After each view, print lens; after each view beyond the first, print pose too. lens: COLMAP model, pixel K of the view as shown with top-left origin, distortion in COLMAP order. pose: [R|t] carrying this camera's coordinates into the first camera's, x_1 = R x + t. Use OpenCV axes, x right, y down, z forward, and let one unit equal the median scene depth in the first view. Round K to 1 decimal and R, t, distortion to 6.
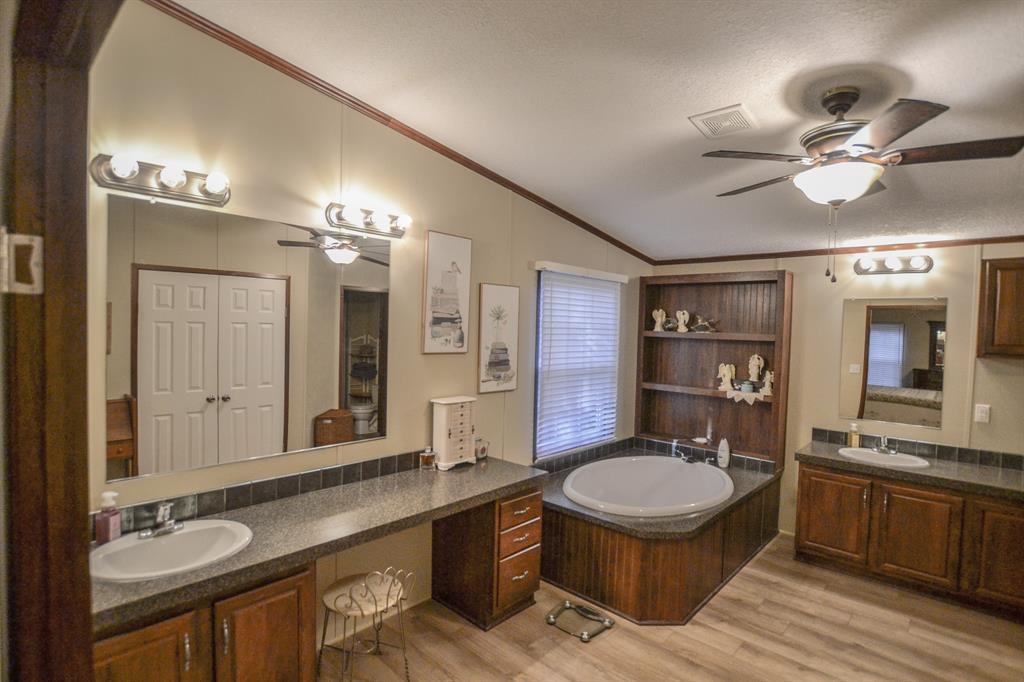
lens RADIAL K [[503.3, 0, 510.0], [0, 503.3, 343.4], [0, 0, 1]] dist [-0.002861, -0.000099]
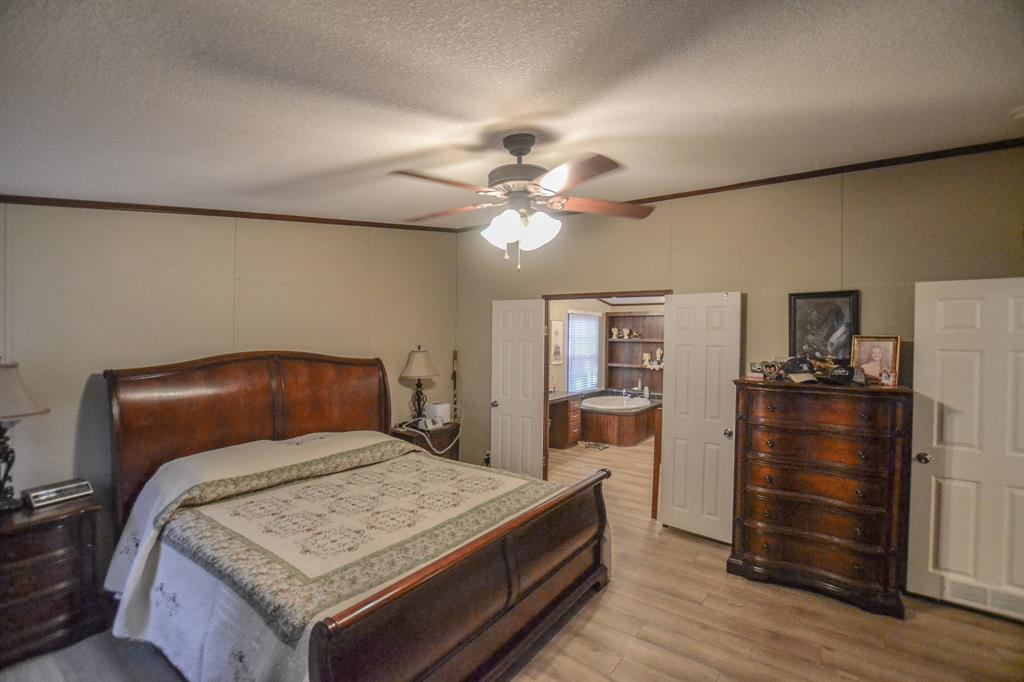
lens RADIAL K [[456.8, 0, 513.0], [0, 456.8, 342.6], [0, 0, 1]] dist [0.000888, 0.000028]
pose [[0.992147, -0.019938, 0.123480, -0.377382], [0.021921, 0.999651, -0.014714, 0.013079], [-0.123143, 0.017305, 0.992238, -0.872089]]
